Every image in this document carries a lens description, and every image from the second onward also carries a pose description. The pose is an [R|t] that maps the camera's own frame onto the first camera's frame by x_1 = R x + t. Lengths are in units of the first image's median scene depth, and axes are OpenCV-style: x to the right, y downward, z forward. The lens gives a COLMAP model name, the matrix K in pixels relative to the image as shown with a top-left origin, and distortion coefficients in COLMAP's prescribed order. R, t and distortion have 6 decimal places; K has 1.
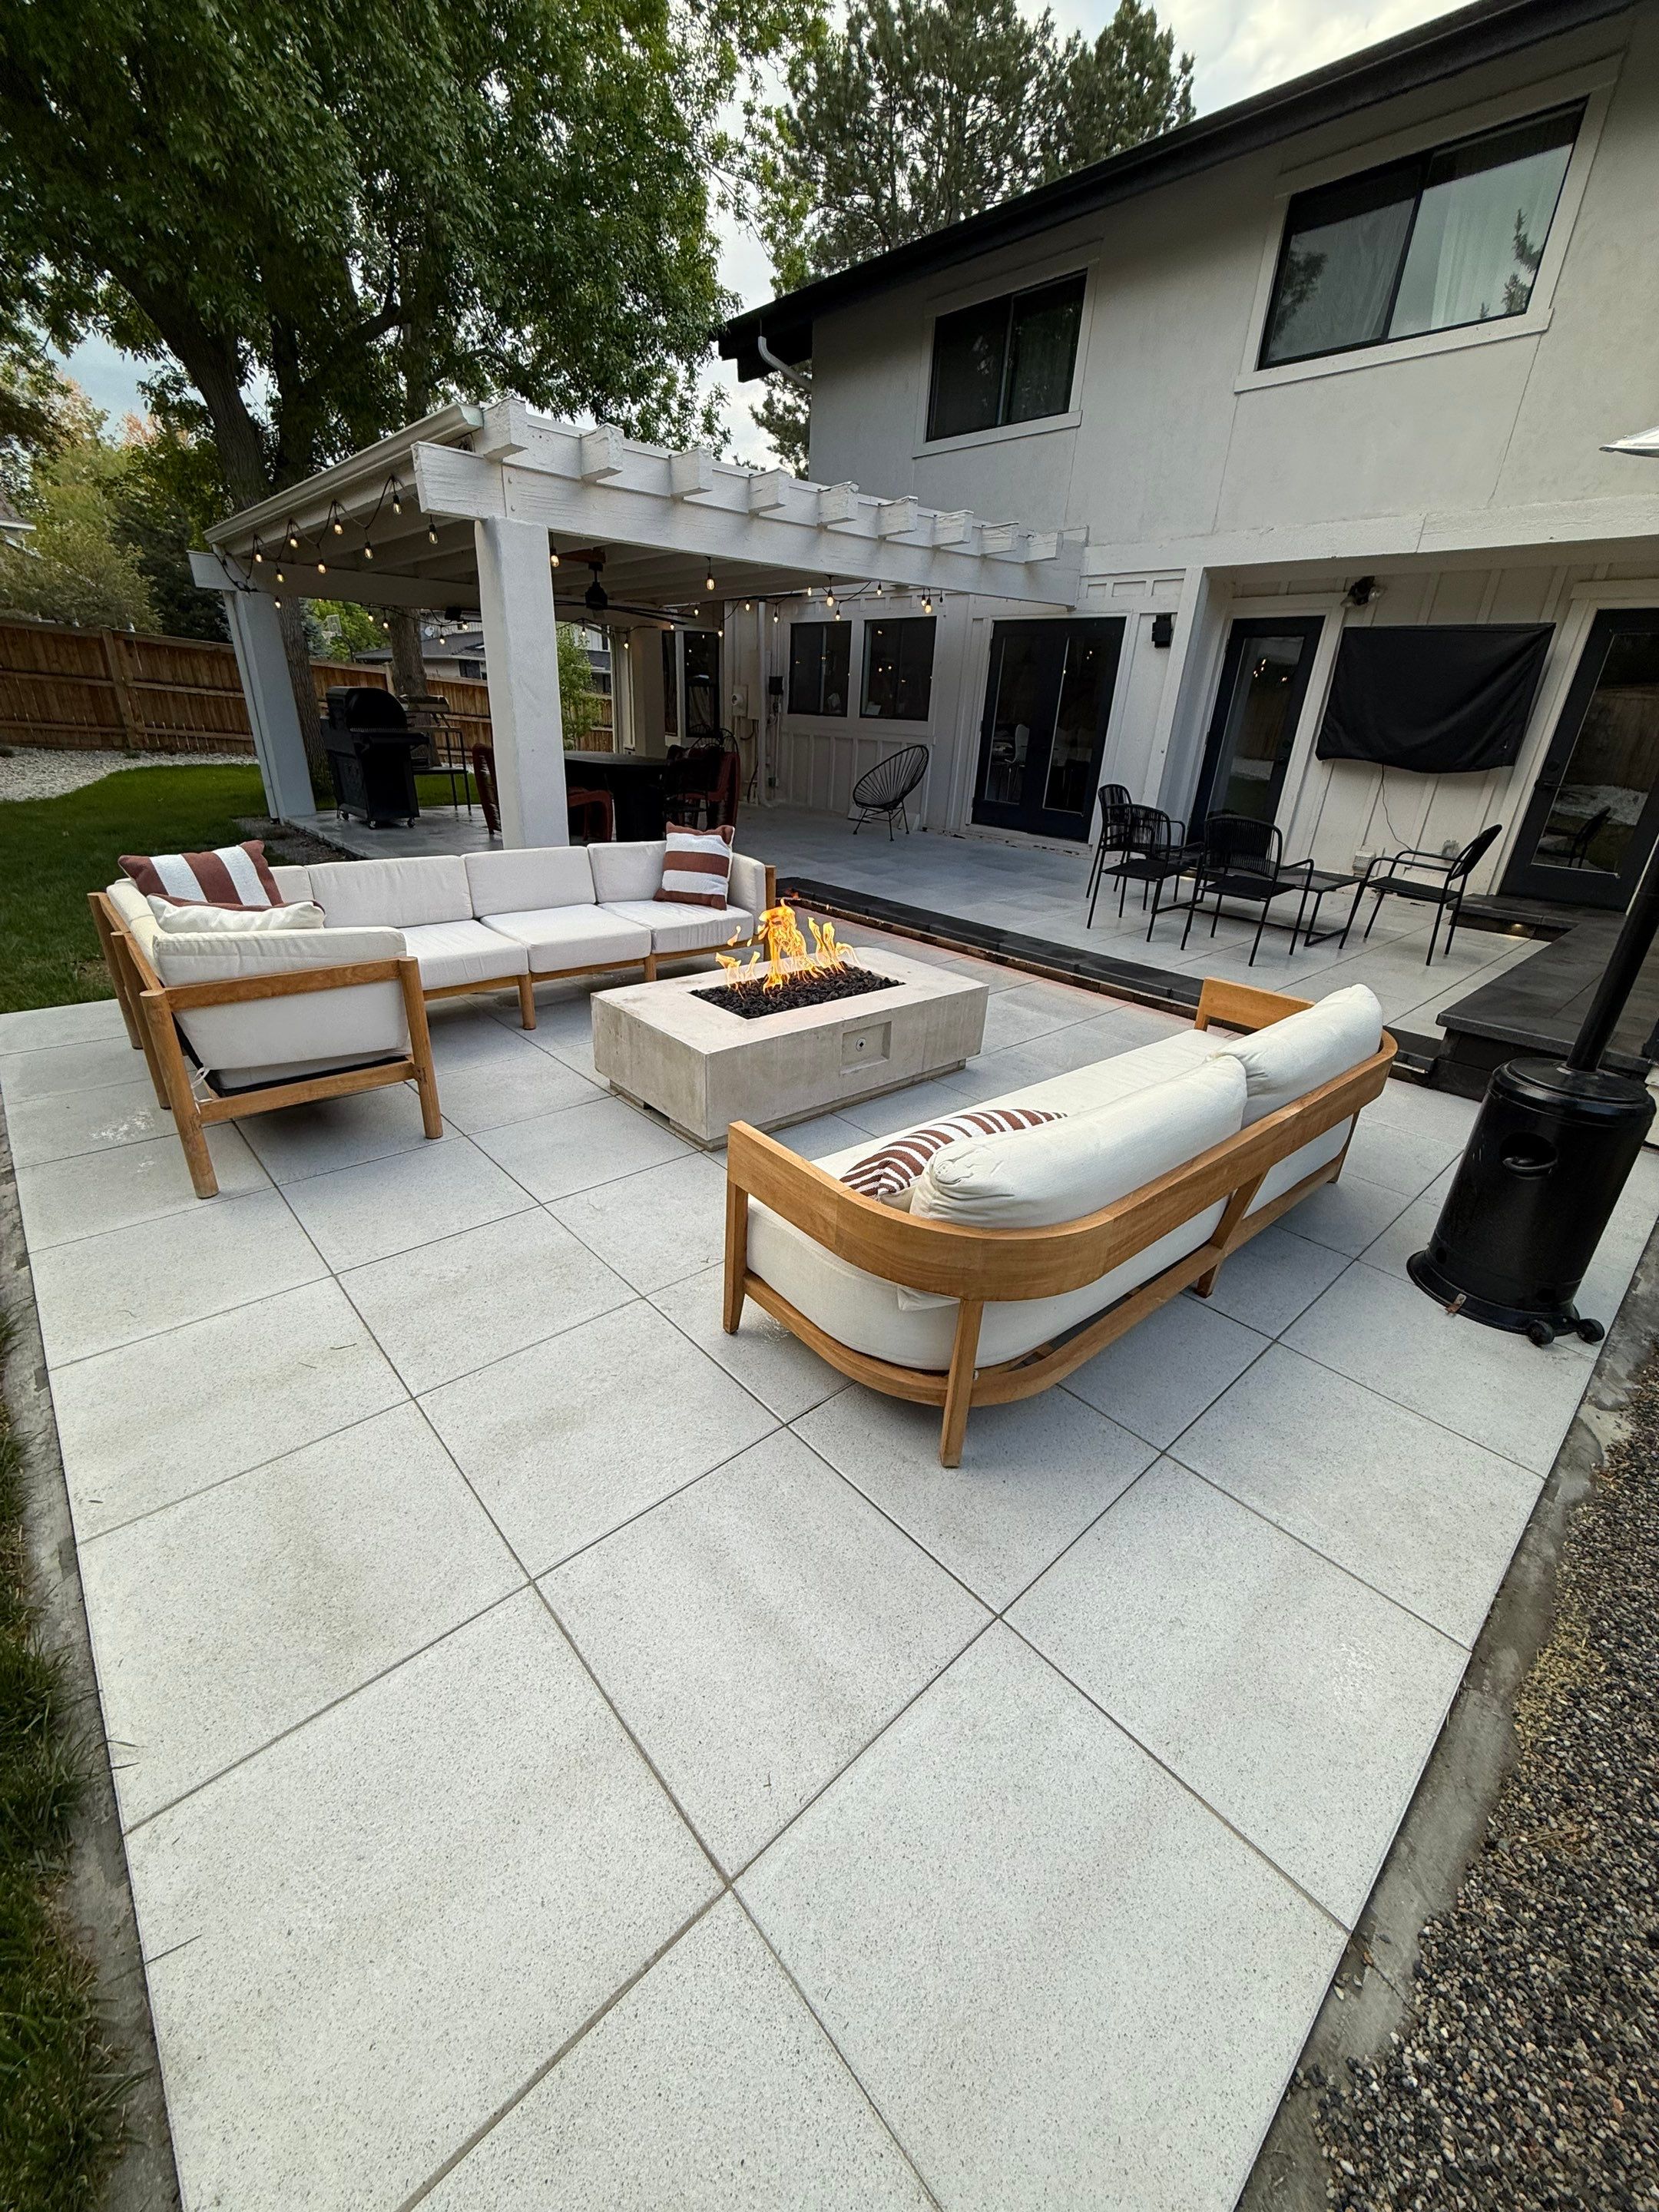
lens RADIAL K [[882.9, 0, 830.8], [0, 882.9, 1104.4], [0, 0, 1]] dist [-0.001777, 0.000059]
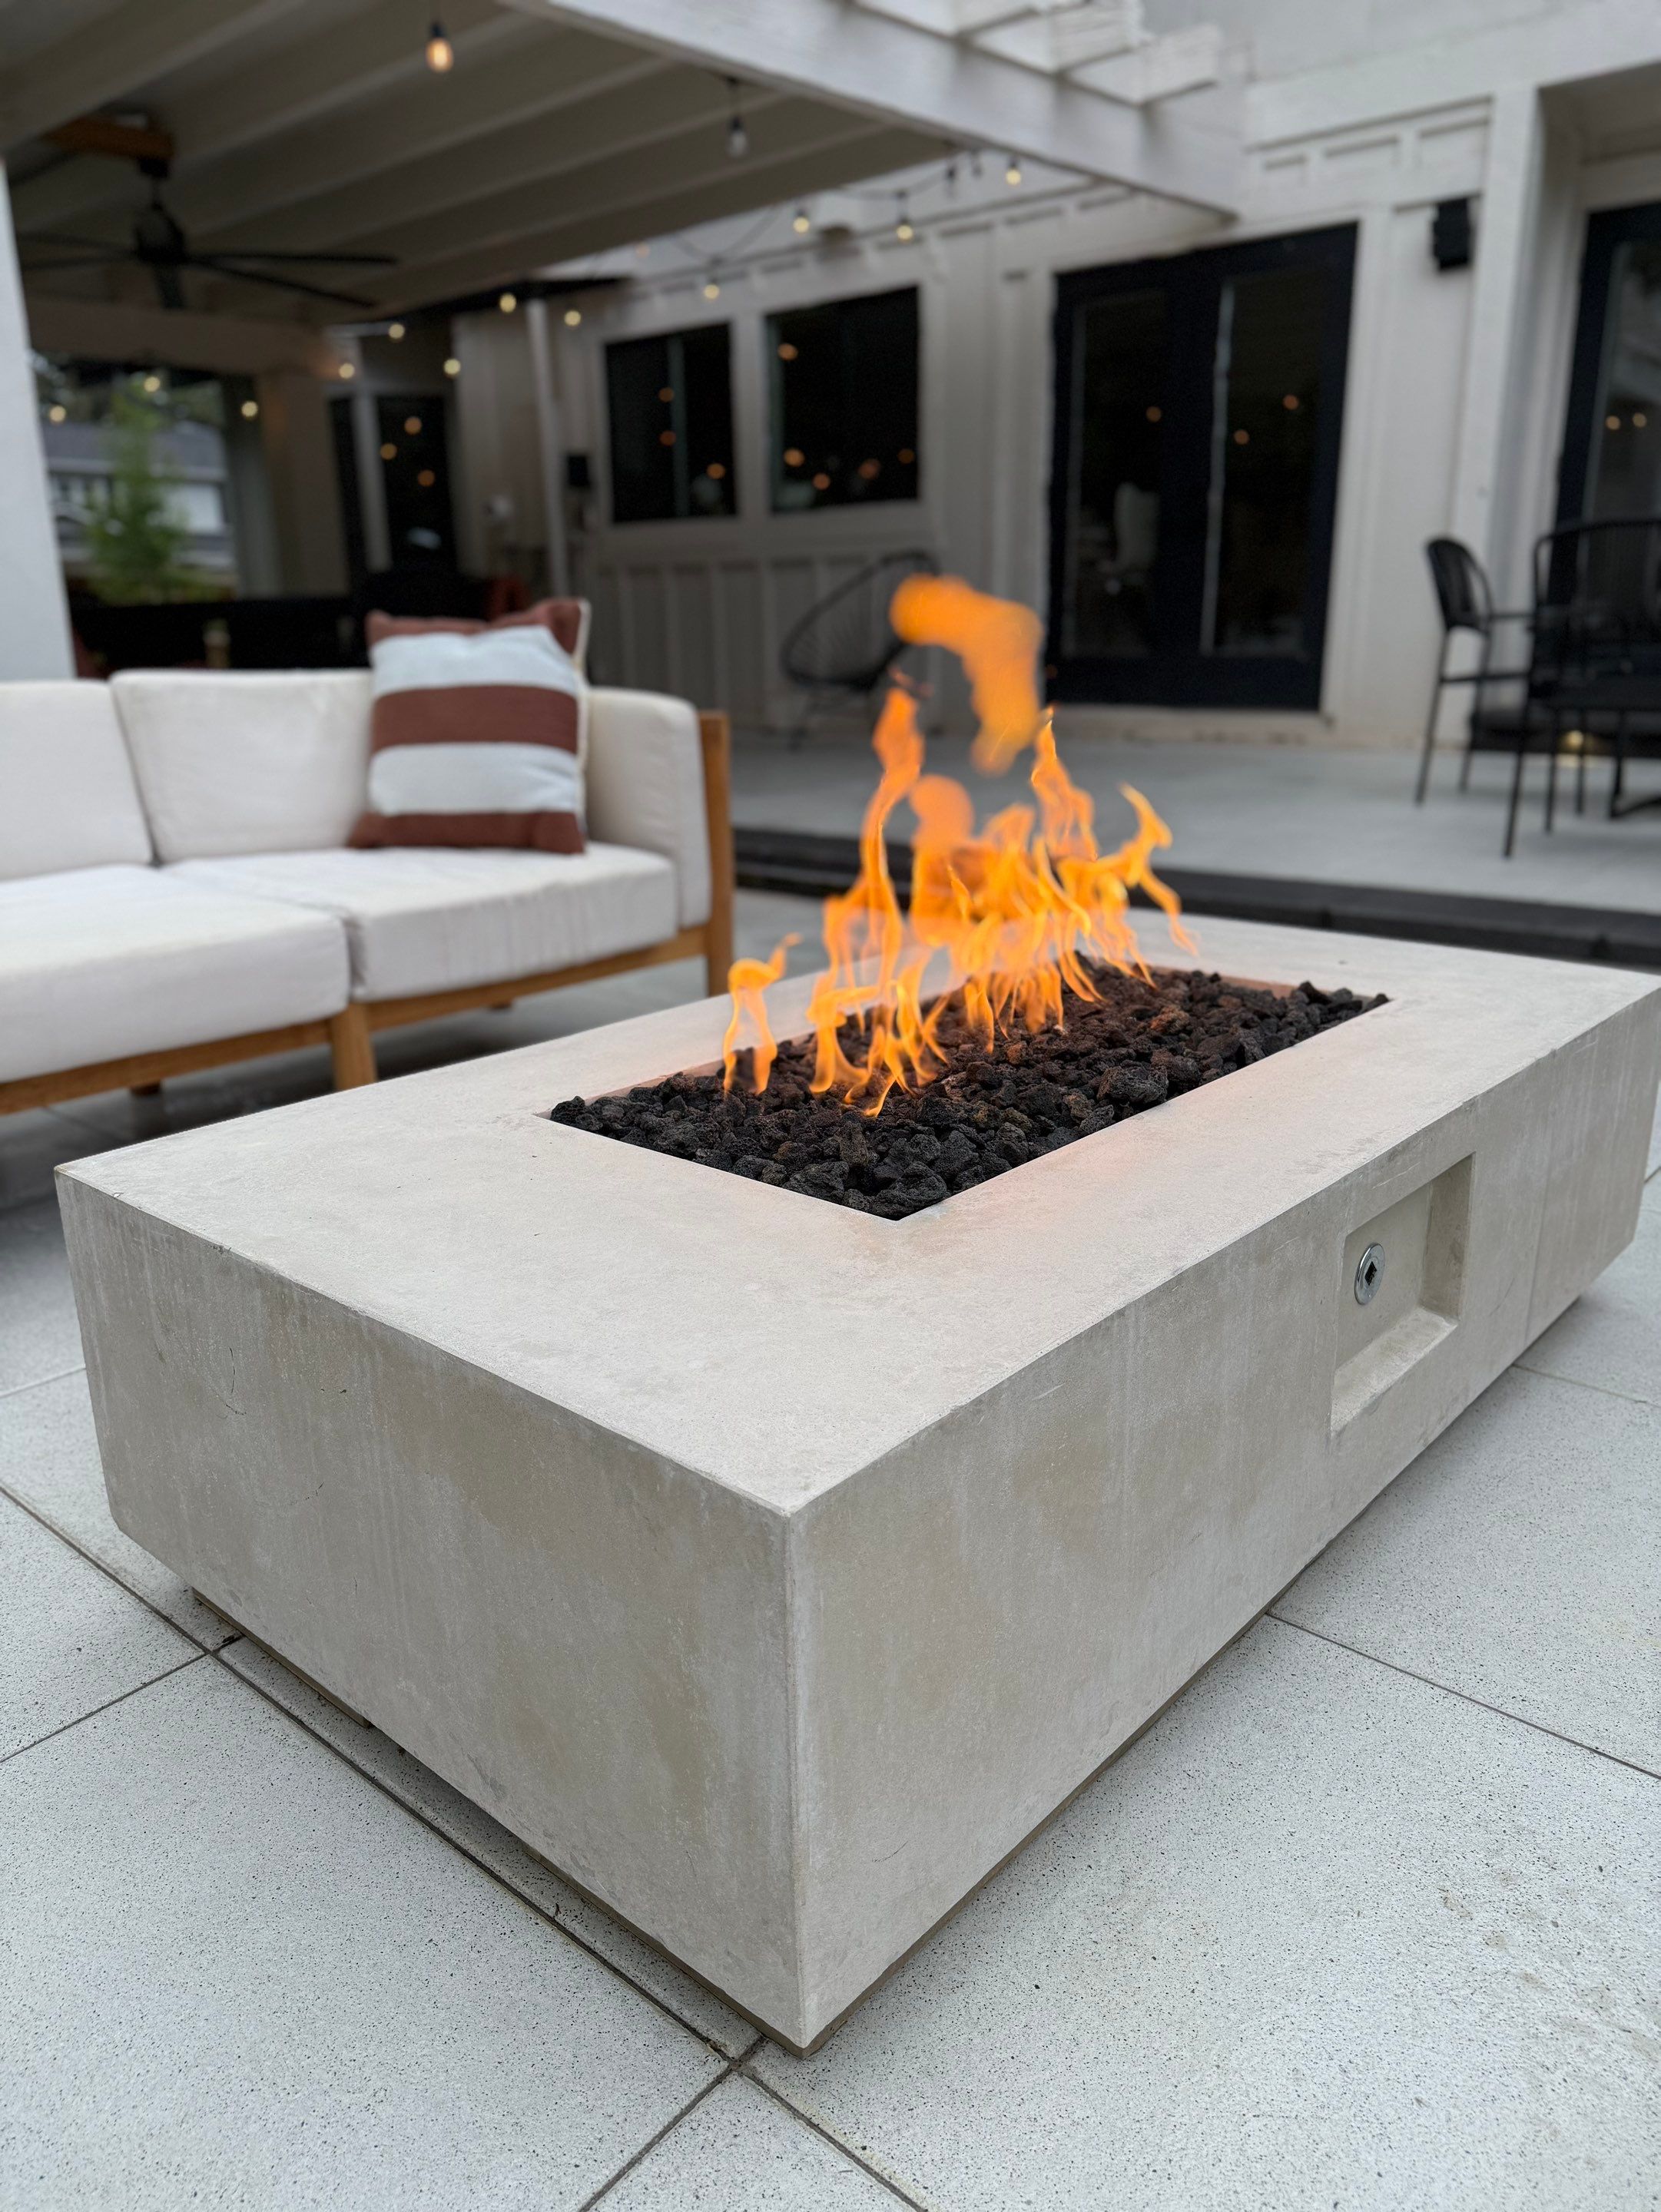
lens RADIAL K [[1582.8, 0, 836.1], [0, 1582.8, 1094.1], [0, 0, 1]] dist [0.012207, -0.006309]
pose [[0.990708, -0.096133, 0.096209, -0.055491], [0.107837, 0.986286, -0.124946, -0.033258], [-0.082878, 0.134160, 0.987488, 0.269111]]
